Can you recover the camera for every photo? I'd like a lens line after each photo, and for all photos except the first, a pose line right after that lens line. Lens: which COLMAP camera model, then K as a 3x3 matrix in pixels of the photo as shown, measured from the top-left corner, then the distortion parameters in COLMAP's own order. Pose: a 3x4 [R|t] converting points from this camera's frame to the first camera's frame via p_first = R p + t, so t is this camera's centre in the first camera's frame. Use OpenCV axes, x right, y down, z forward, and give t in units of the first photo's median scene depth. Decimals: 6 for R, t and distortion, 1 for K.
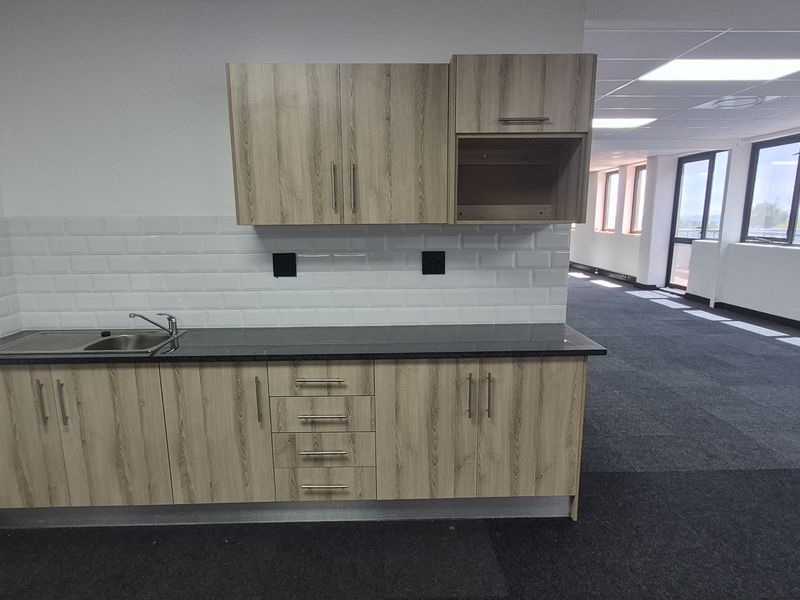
lens RADIAL K [[513.9, 0, 408.0], [0, 513.9, 324.9], [0, 0, 1]] dist [0.008926, -0.004817]
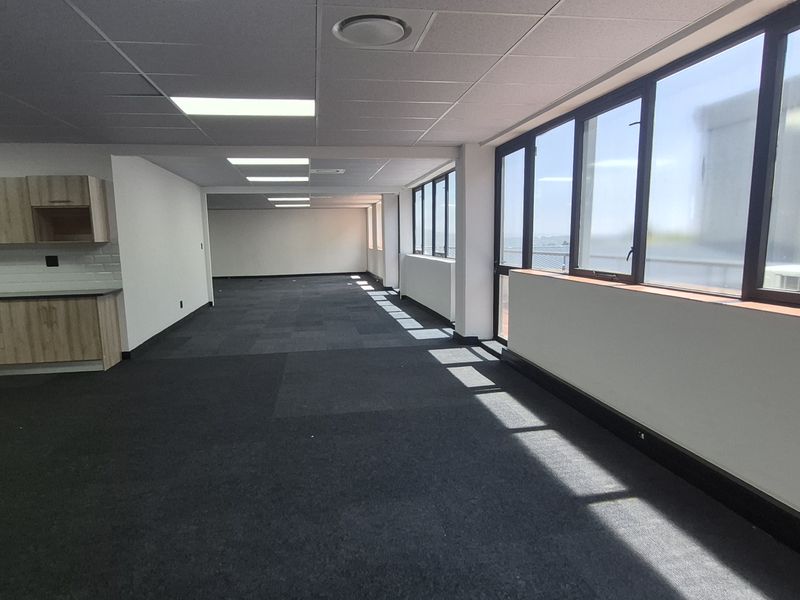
lens RADIAL K [[513.9, 0, 393.5], [0, 513.9, 313.5], [0, 0, 1]] dist [0.008926, -0.004817]
pose [[0.991769, -0.030818, 0.124279, 1.399009], [0.038394, 0.997517, -0.059040, 0.327908], [-0.122151, 0.063326, 0.990489, -1.519920]]
